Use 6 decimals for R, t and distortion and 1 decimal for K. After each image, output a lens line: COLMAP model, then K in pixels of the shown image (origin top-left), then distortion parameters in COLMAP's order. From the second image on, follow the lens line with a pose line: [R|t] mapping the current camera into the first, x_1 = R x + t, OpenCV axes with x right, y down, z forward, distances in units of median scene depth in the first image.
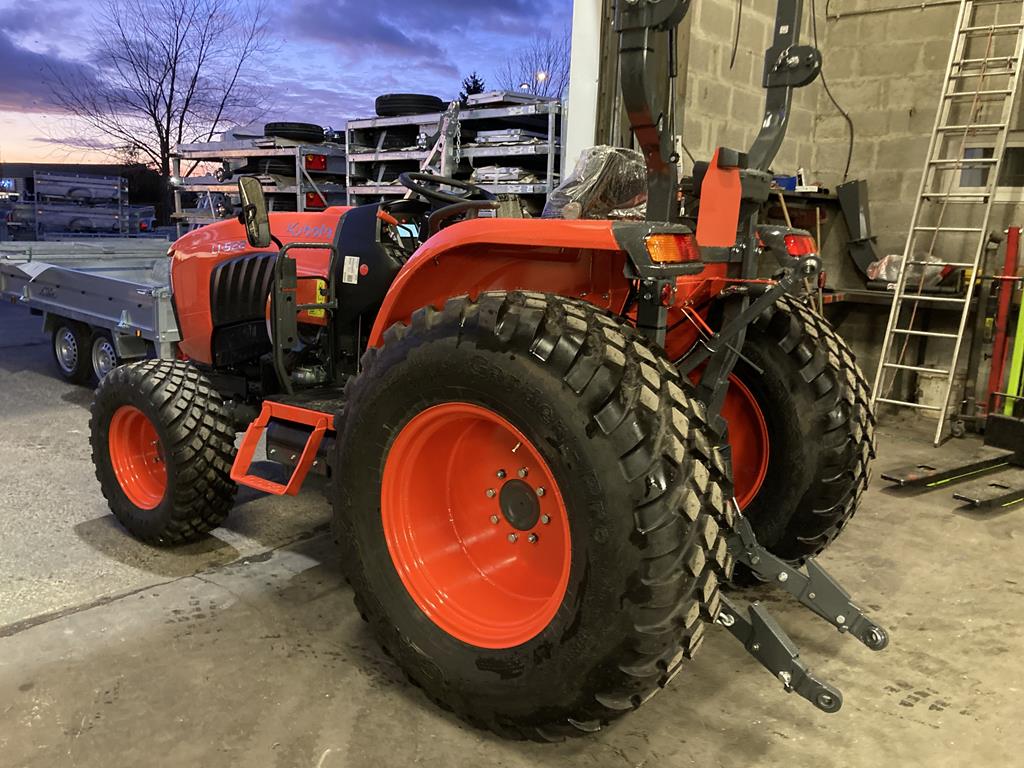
lens RADIAL K [[846.0, 0, 513.7], [0, 846.0, 377.7], [0, 0, 1]] dist [0.028828, -0.002590]
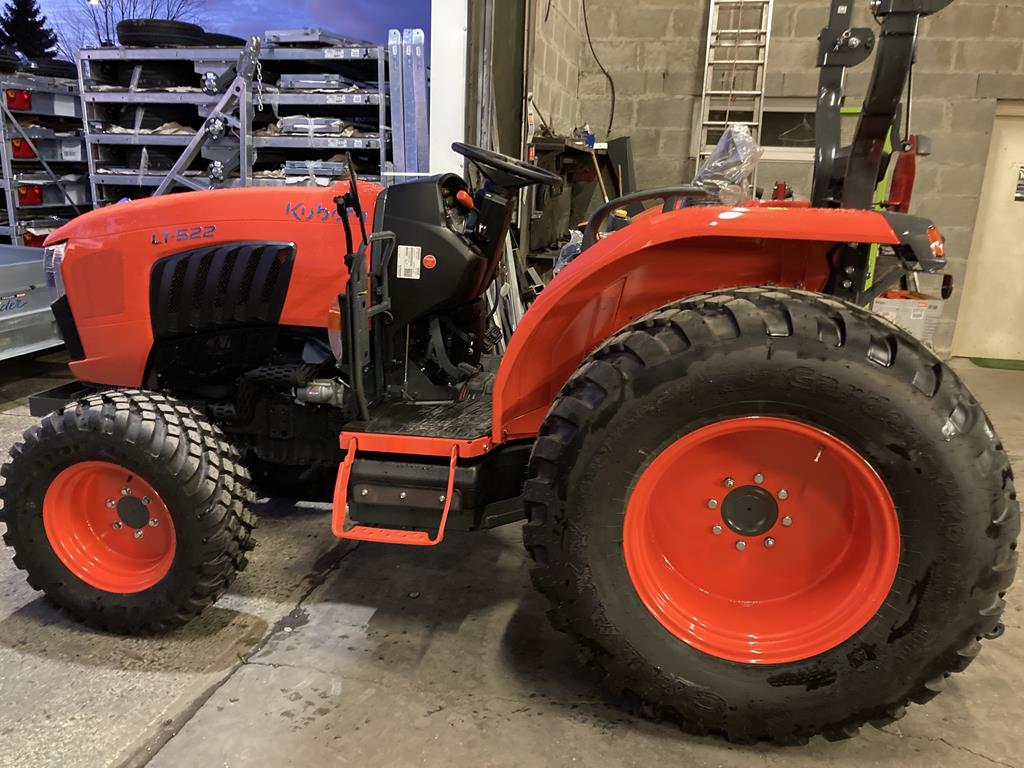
lens RADIAL K [[843.5, 0, 512.0], [0, 843.5, 384.0], [0, 0, 1]] dist [0.024325, -0.003918]
pose [[0.887923, -0.117228, 0.444804, -0.263525], [0.081693, 0.991797, 0.098312, -0.044293], [-0.452680, -0.050956, 0.890216, 0.112198]]
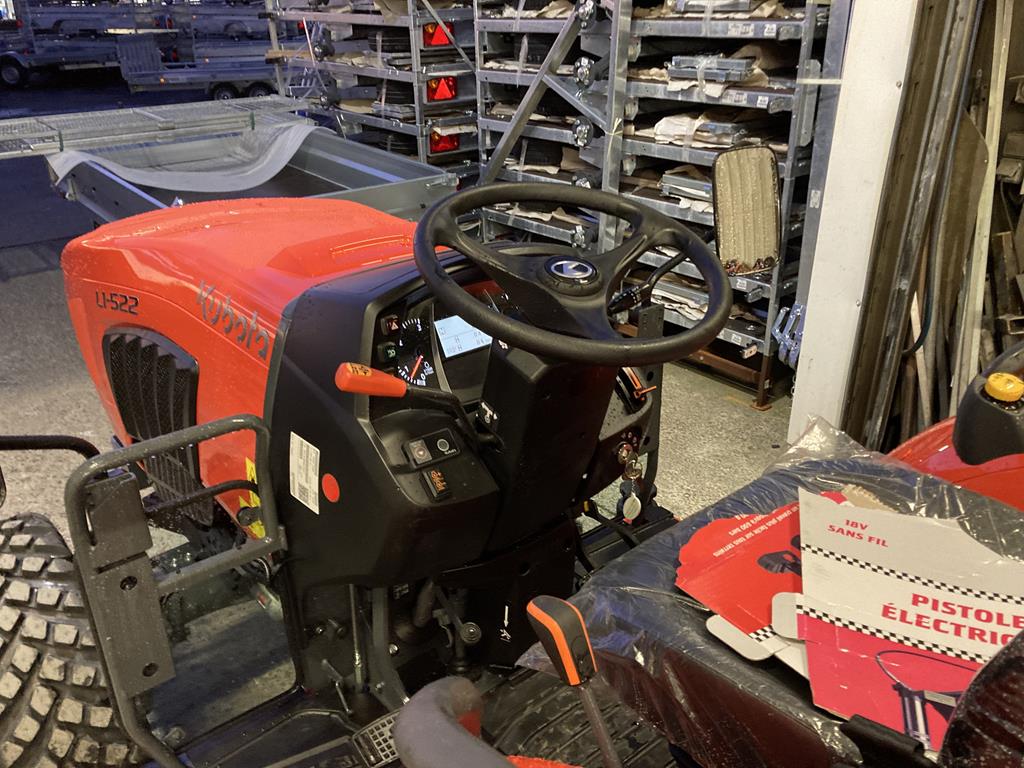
lens RADIAL K [[843.5, 0, 512.0], [0, 843.5, 384.0], [0, 0, 1]] dist [0.024325, -0.003918]
pose [[0.975347, 0.051252, -0.214643, -0.014869], [0.005400, 0.966822, 0.255394, -0.139748], [0.220611, -0.250257, 0.942710, 0.370400]]
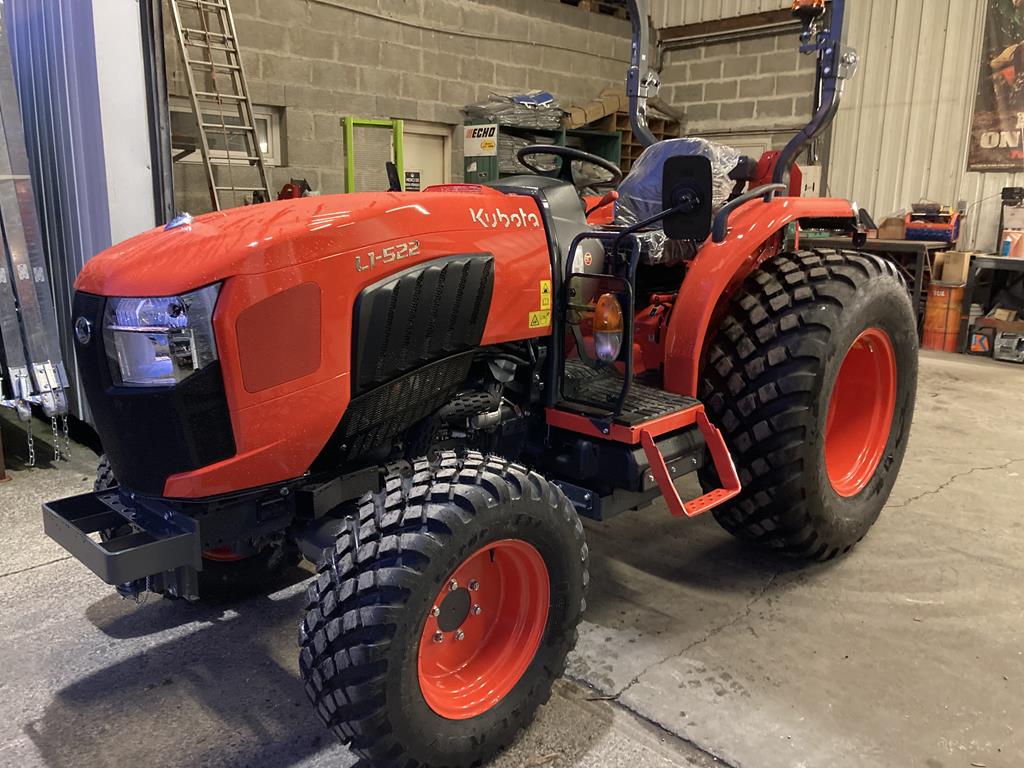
lens RADIAL K [[843.5, 0, 512.0], [0, 843.5, 384.0], [0, 0, 1]] dist [0.024325, -0.003918]
pose [[0.104455, -0.245864, 0.963660, -0.564233], [0.183642, 0.957066, 0.224276, -0.112866], [-0.977428, 0.153541, 0.145121, 0.518471]]
